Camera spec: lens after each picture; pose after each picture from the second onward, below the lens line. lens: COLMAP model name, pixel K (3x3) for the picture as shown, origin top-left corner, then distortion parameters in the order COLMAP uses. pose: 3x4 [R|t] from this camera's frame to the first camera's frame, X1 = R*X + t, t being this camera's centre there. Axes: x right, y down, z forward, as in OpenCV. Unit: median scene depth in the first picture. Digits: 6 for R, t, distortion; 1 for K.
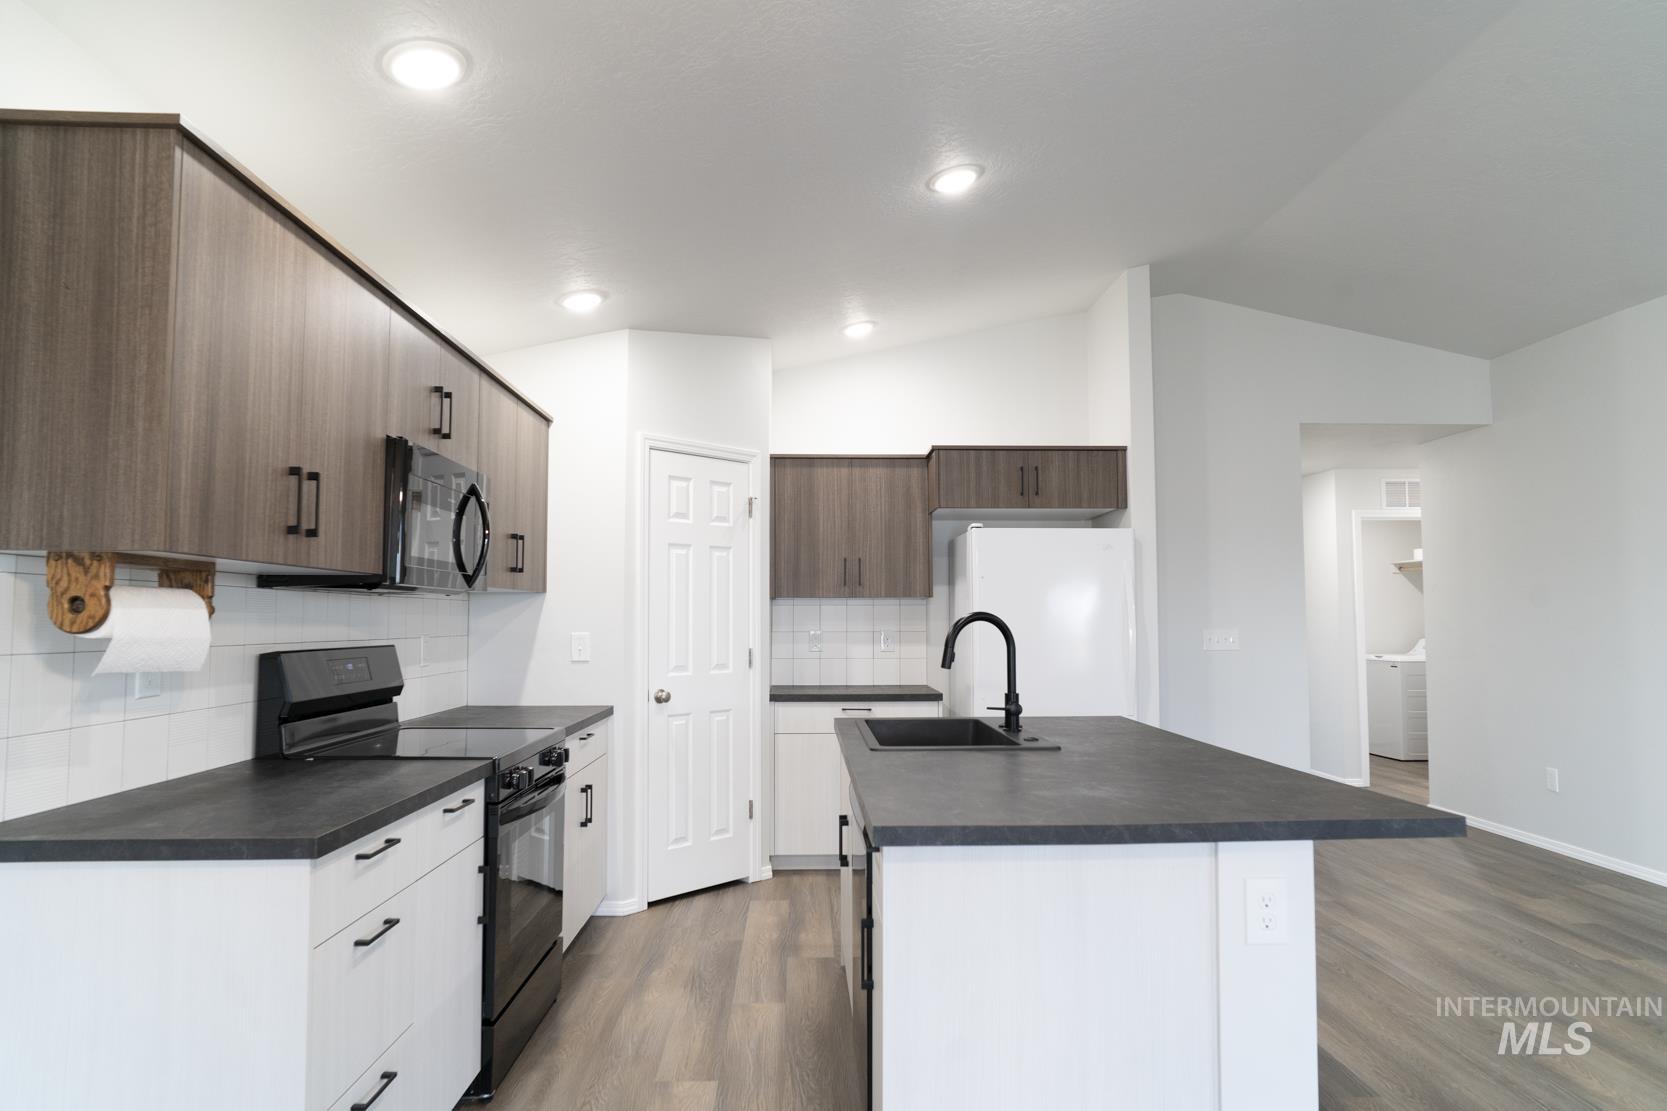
lens RADIAL K [[988.5, 0, 833.5], [0, 988.5, 555.5], [0, 0, 1]] dist [0.021411, 0.000732]
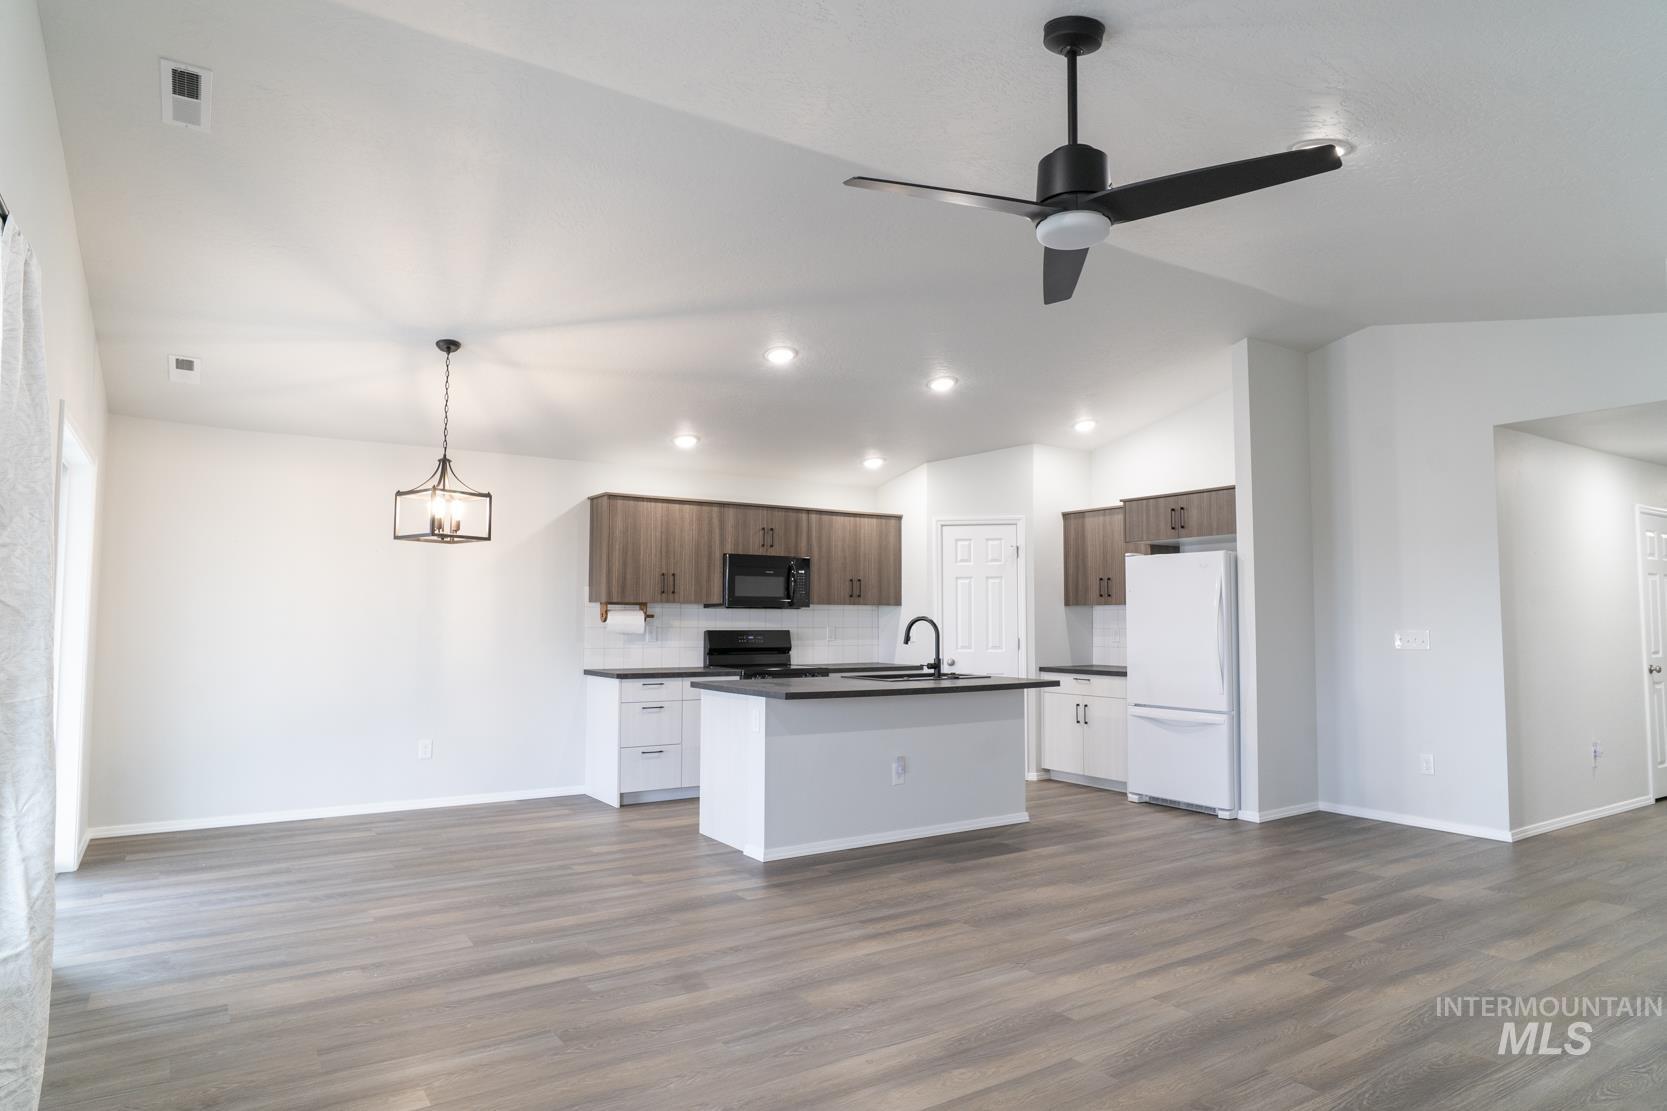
lens RADIAL K [[988.5, 0, 833.5], [0, 988.5, 555.5], [0, 0, 1]] dist [0.021411, 0.000732]
pose [[0.540250, -0.054736, -0.839723, 1.085922], [0.051135, 0.998174, -0.032166, -0.004987], [0.839950, -0.025562, 0.542062, -0.131677]]
